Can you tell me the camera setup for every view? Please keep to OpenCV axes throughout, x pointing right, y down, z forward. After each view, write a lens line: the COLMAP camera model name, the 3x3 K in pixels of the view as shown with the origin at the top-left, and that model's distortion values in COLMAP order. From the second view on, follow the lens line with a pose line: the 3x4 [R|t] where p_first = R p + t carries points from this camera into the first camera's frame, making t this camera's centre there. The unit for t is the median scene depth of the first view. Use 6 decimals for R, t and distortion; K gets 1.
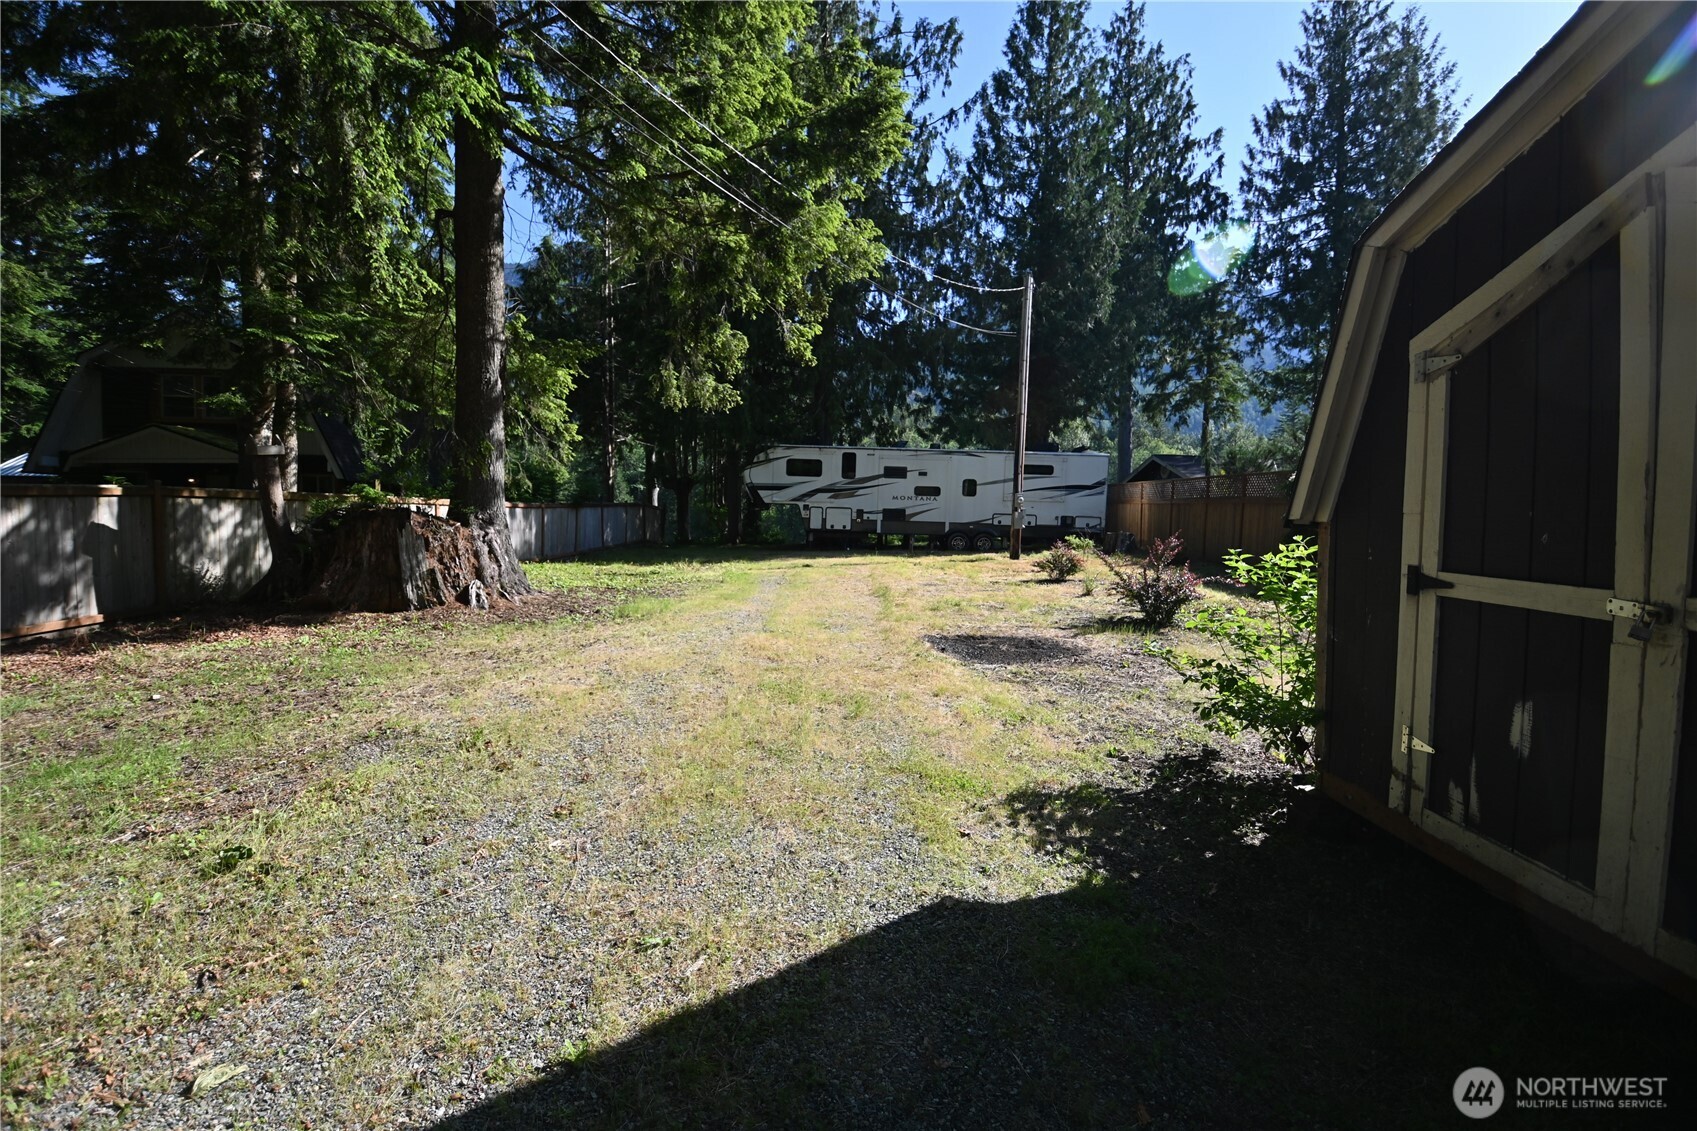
lens RADIAL K [[756.6, 0, 834.5], [0, 756.6, 533.6], [0, 0, 1]] dist [0.043743, -0.047452]
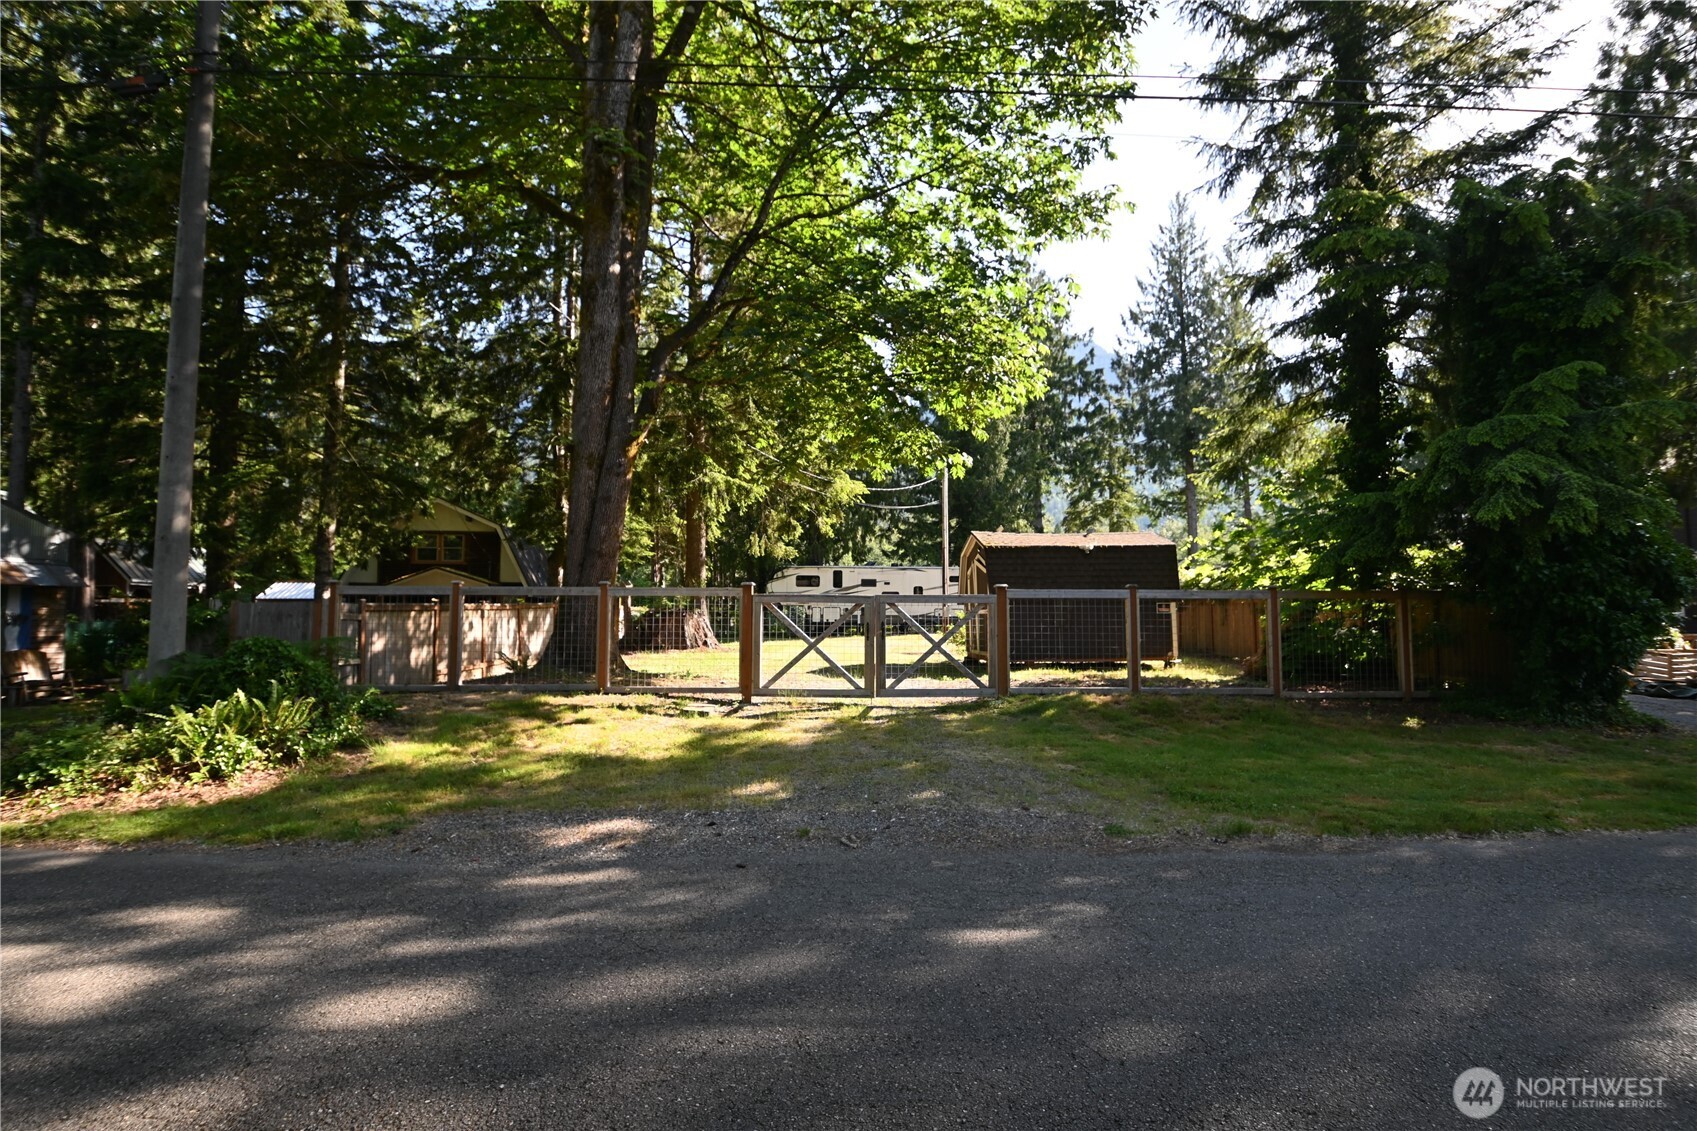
lens RADIAL K [[805.3, 0, 848.5], [0, 805.3, 565.5], [0, 0, 1]] dist [0.001253, 0.000026]
pose [[0.997614, -0.021147, 0.065724, -0.053717], [0.026981, 0.995649, -0.089190, 0.022287], [-0.063552, 0.090751, 0.993844, -0.493088]]
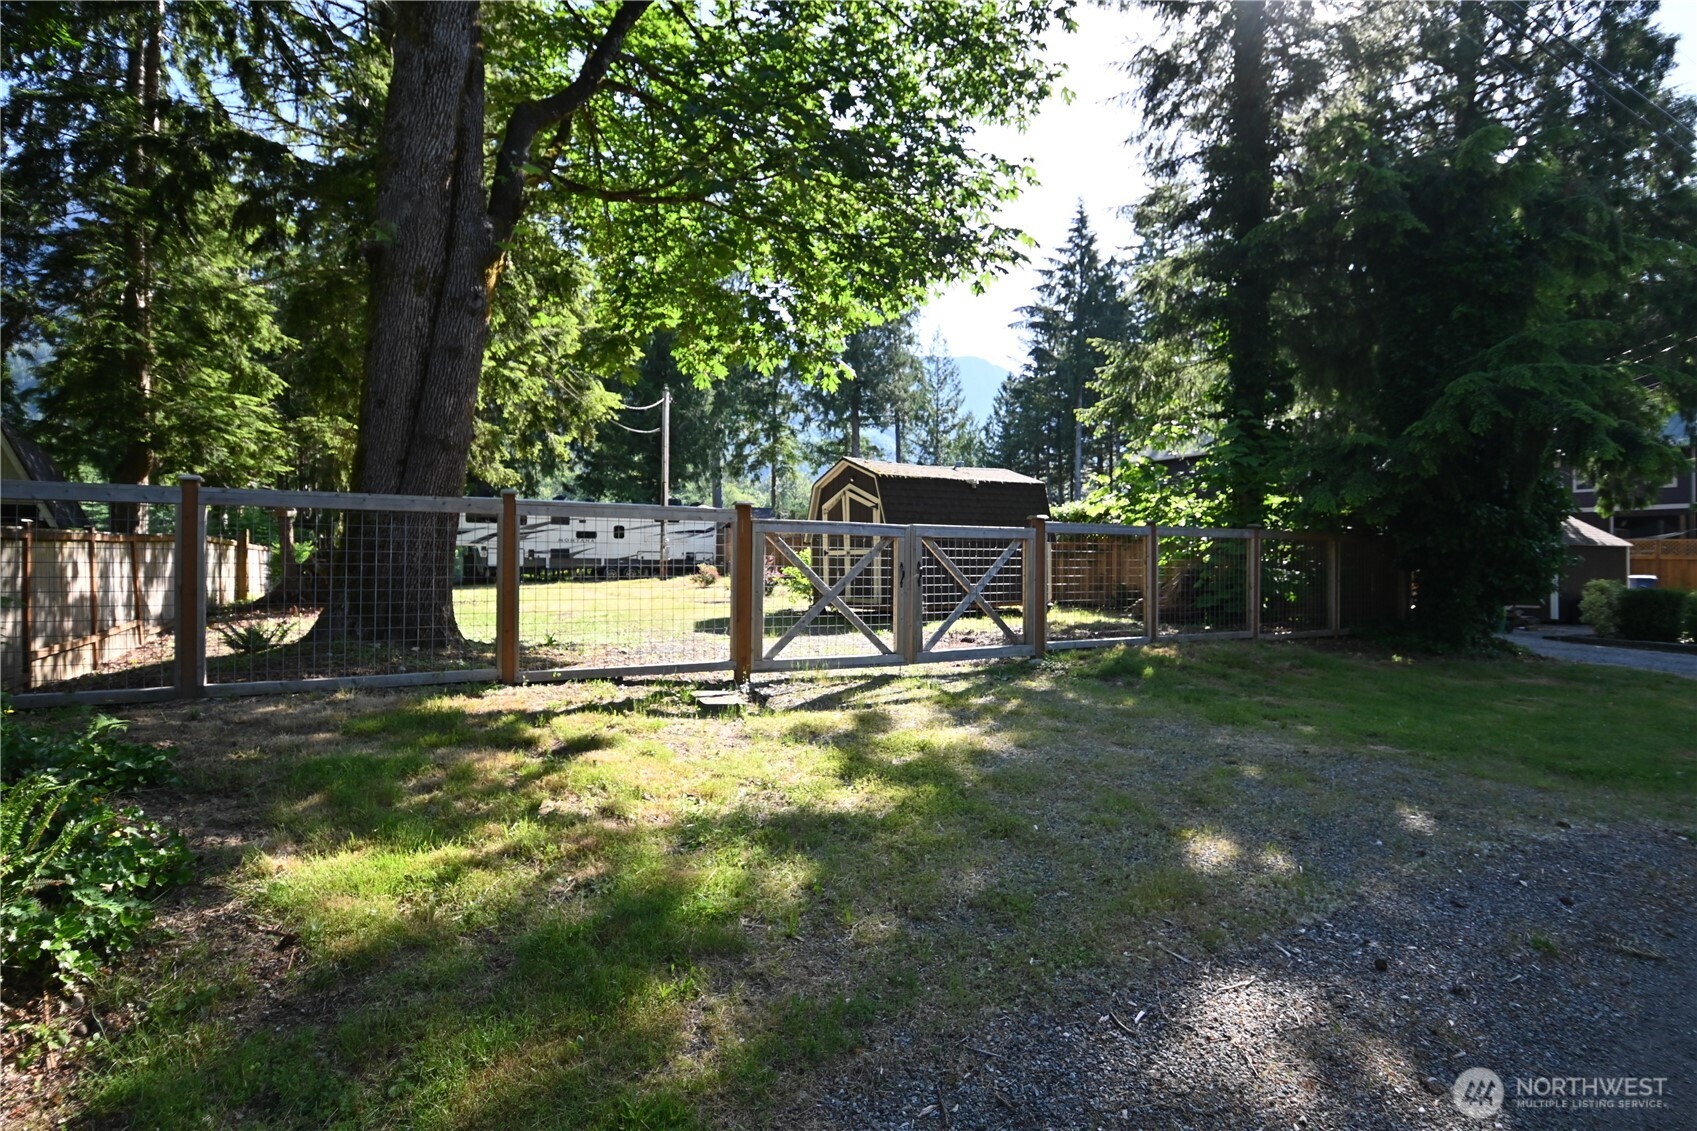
lens RADIAL K [[805.3, 0, 848.5], [0, 805.3, 565.5], [0, 0, 1]] dist [0.001253, 0.000026]
pose [[0.853865, -0.025163, 0.519886, -0.177089], [0.033883, 0.999399, -0.007278, 0.017882], [-0.519391, 0.023830, 0.854205, -0.341261]]
